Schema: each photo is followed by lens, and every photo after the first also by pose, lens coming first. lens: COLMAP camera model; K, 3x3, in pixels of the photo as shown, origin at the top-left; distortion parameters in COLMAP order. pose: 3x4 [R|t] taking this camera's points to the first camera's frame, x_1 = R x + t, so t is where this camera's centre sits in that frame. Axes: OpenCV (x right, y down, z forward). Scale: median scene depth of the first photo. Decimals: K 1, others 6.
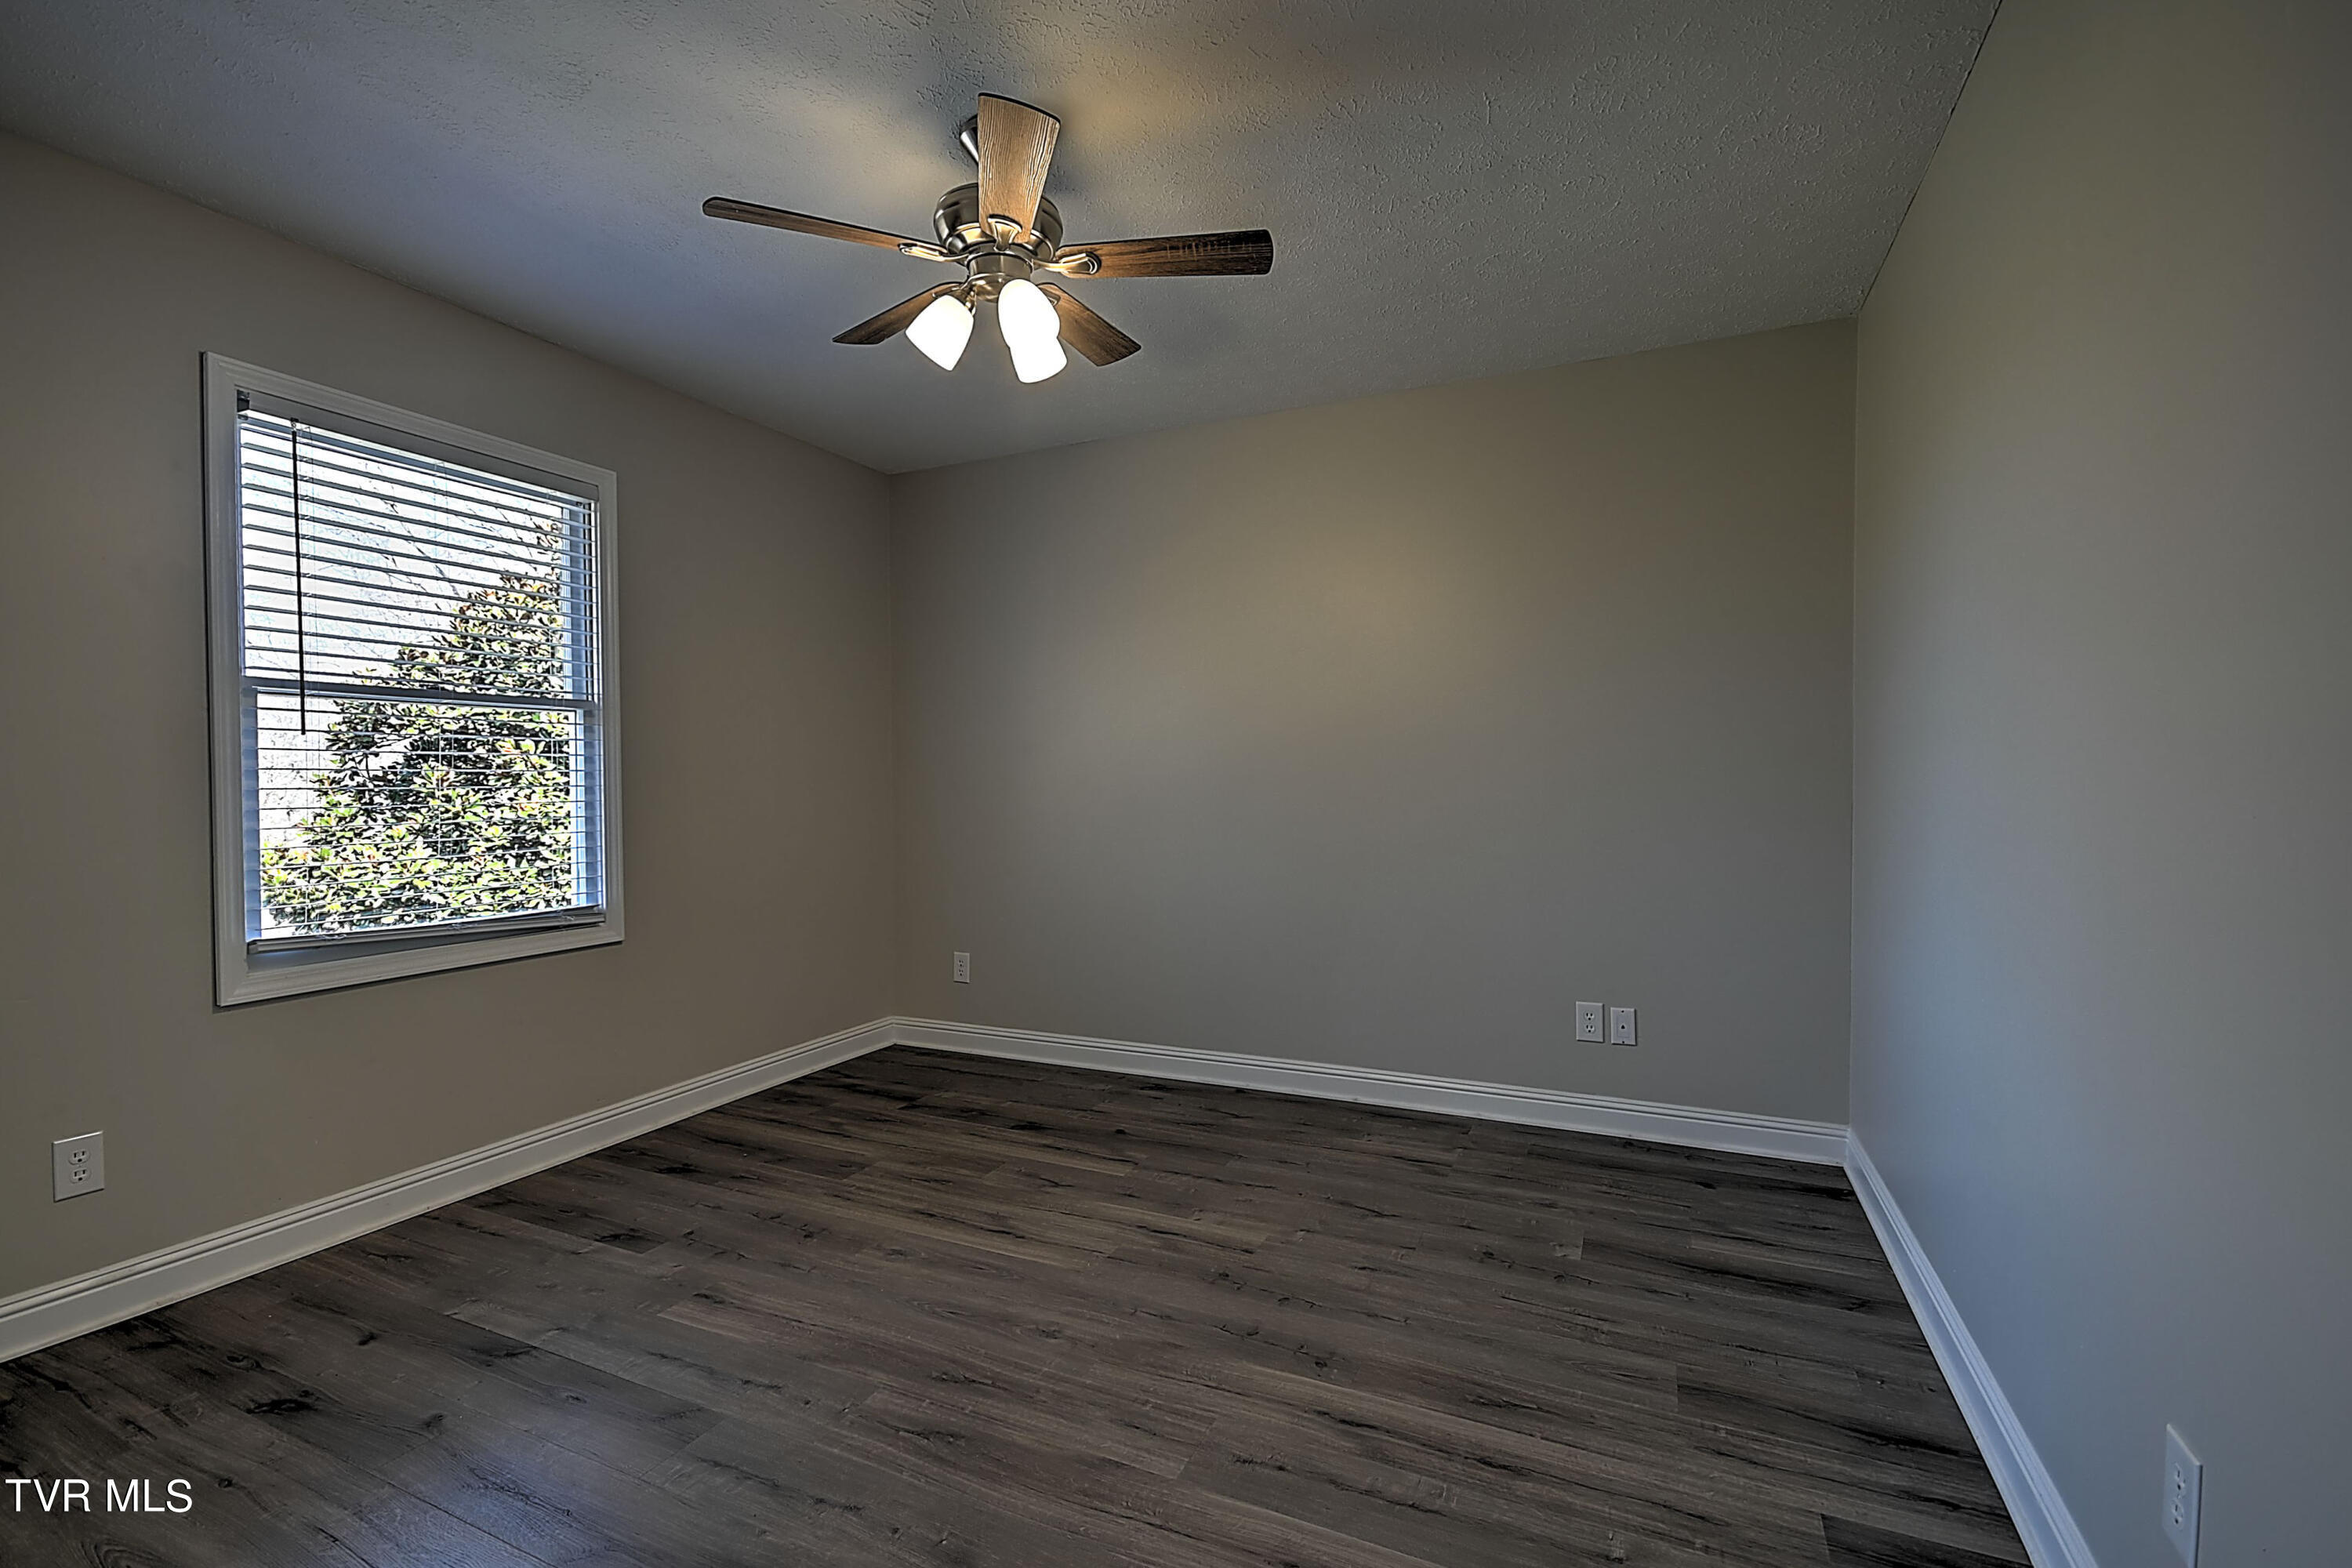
lens RADIAL K [[1029.3, 0, 1146.9], [0, 1029.3, 782.8], [0, 0, 1]] dist [0.020505, -0.011852]
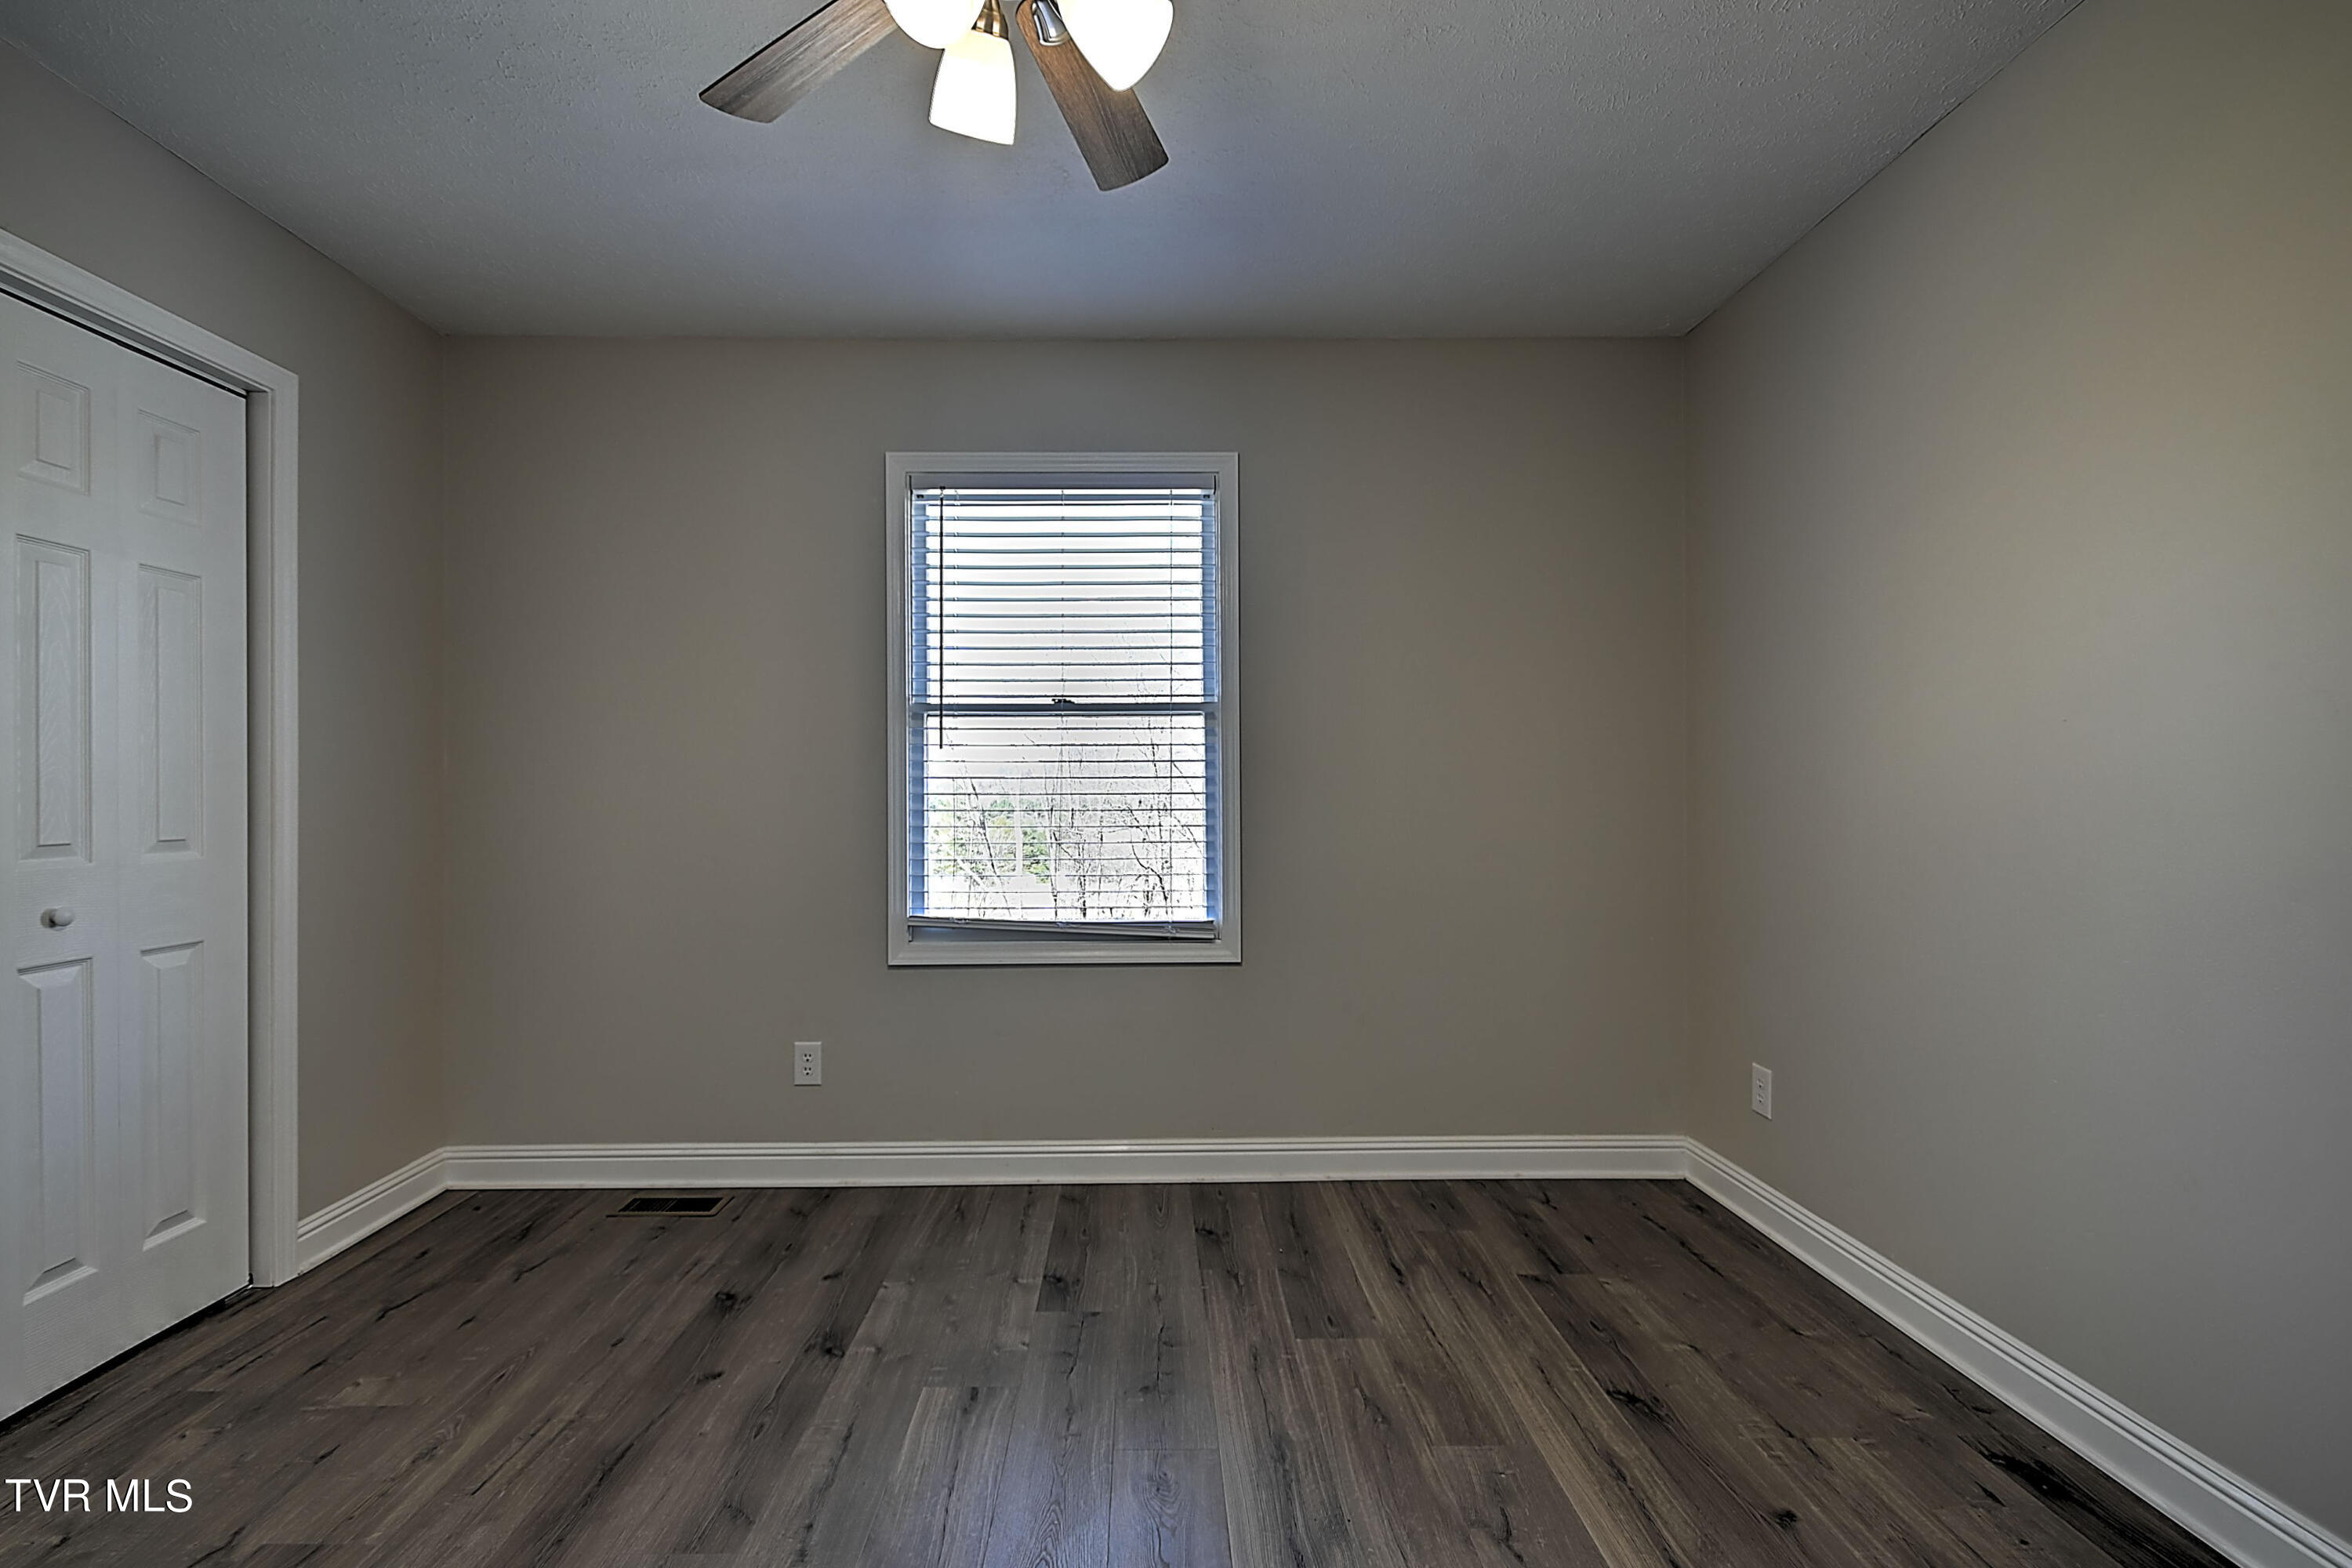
lens RADIAL K [[1029.3, 0, 1170.6], [0, 1029.3, 782.3], [0, 0, 1]] dist [0.020505, -0.011852]
pose [[0.453927, -0.003118, -0.891034, 0.313359], [-0.005288, 0.999967, -0.006193, -0.000879], [0.891023, 0.007523, 0.453895, 0.589474]]
